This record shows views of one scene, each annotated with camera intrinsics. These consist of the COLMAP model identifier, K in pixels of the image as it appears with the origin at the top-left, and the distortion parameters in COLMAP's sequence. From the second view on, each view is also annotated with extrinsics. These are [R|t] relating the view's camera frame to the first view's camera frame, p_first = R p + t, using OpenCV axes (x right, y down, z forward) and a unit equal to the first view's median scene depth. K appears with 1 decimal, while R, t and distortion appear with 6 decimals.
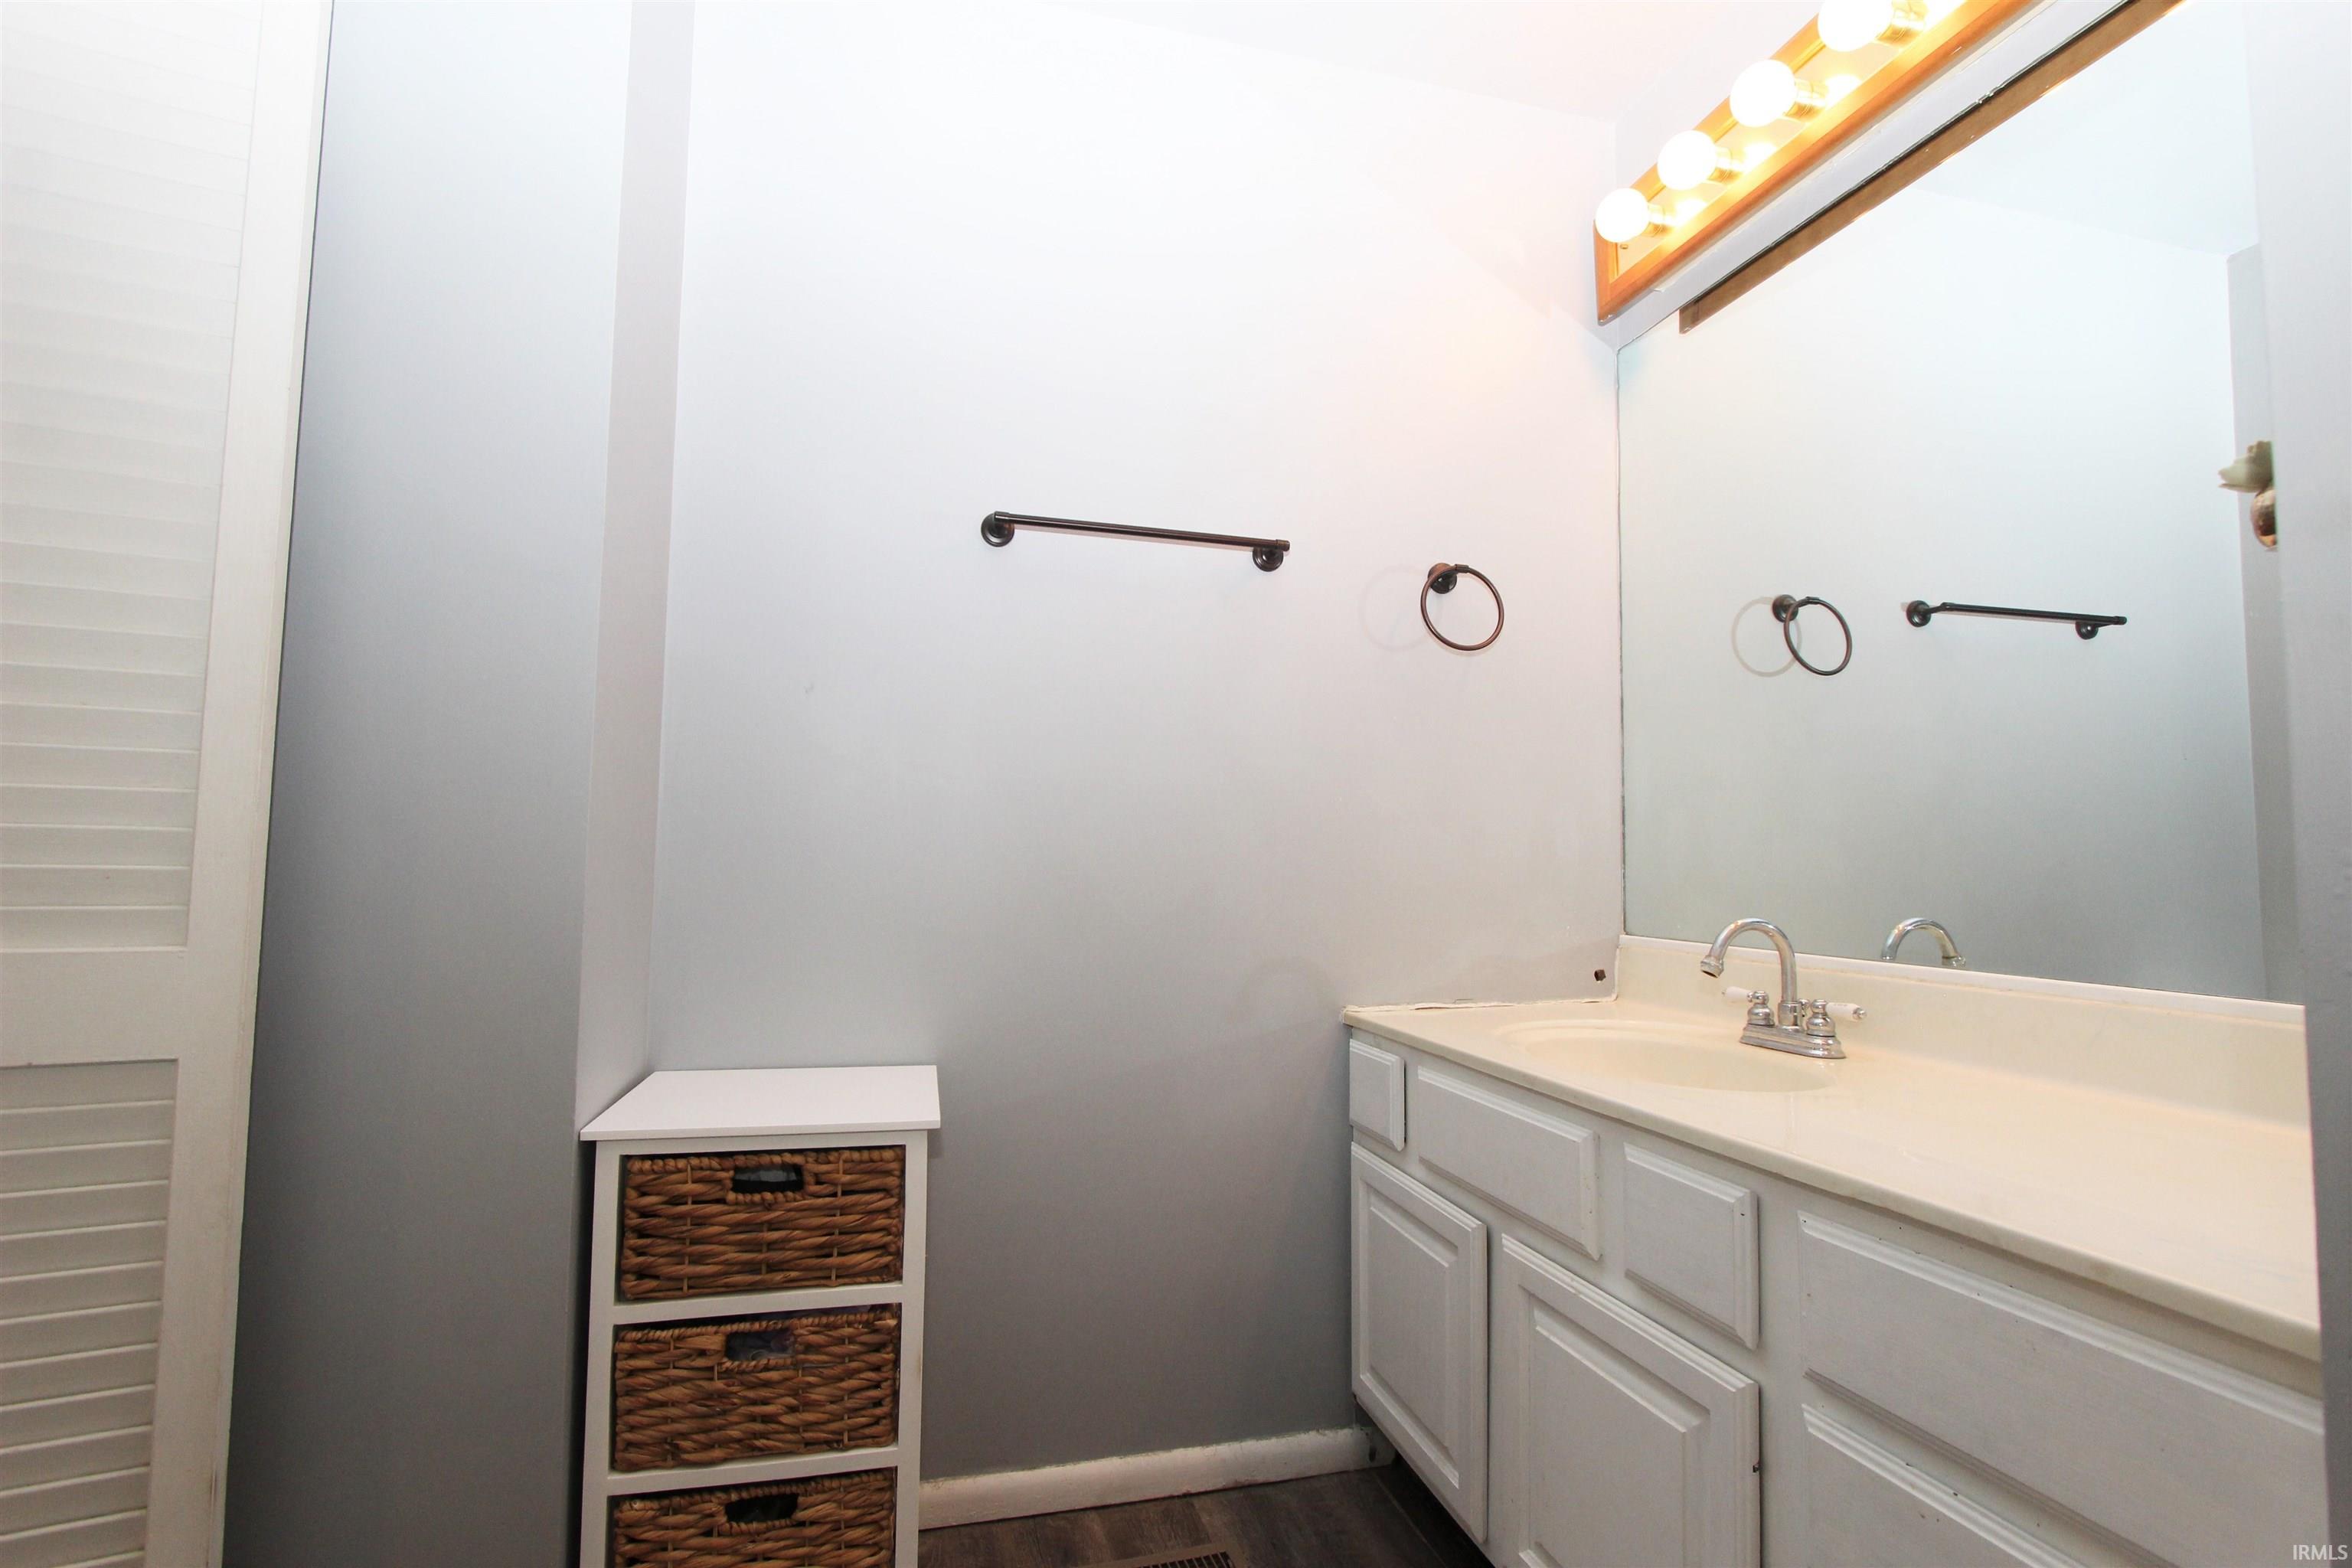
lens RADIAL K [[1081.9, 0, 1158.6], [0, 1081.9, 796.8], [0, 0, 1]] dist [-0.015649, 0.000419]
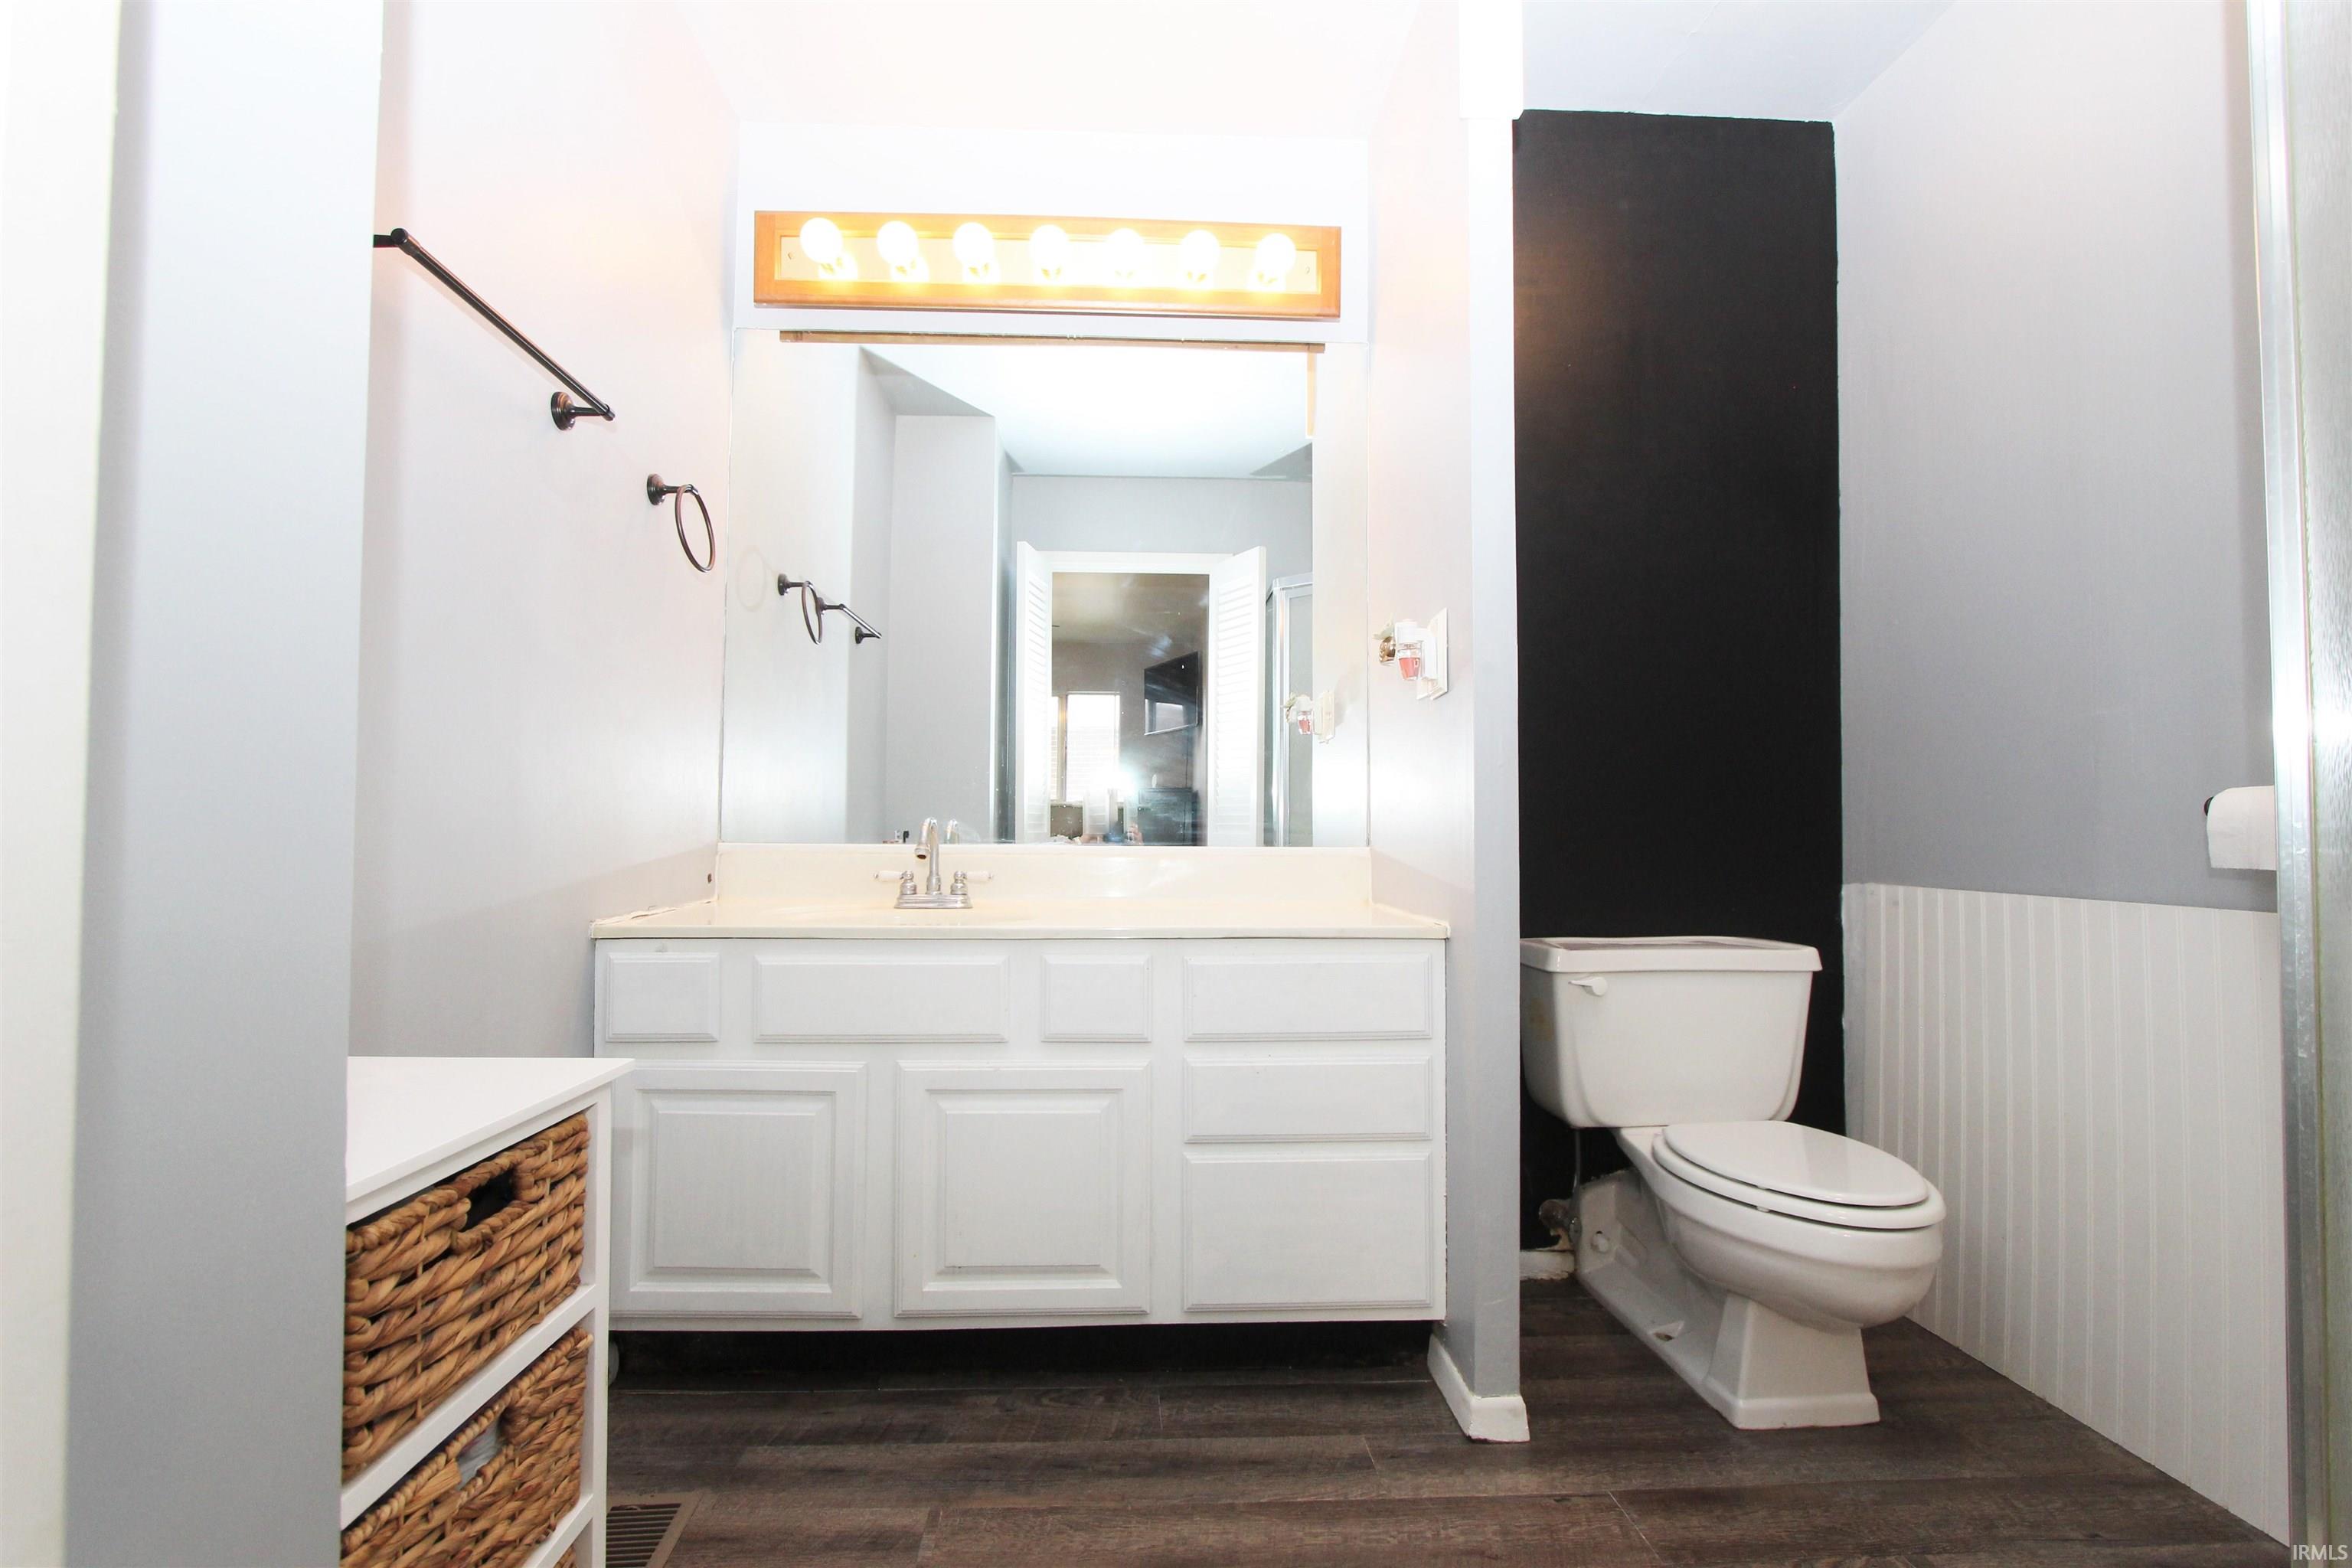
lens RADIAL K [[1081.9, 0, 1158.6], [0, 1081.9, 796.8], [0, 0, 1]] dist [-0.015649, 0.000419]
pose [[0.187020, 0.025283, 0.982031, -0.940686], [-0.066361, 0.997710, -0.013048, 0.097745], [-0.980112, -0.062729, 0.188269, 0.507668]]
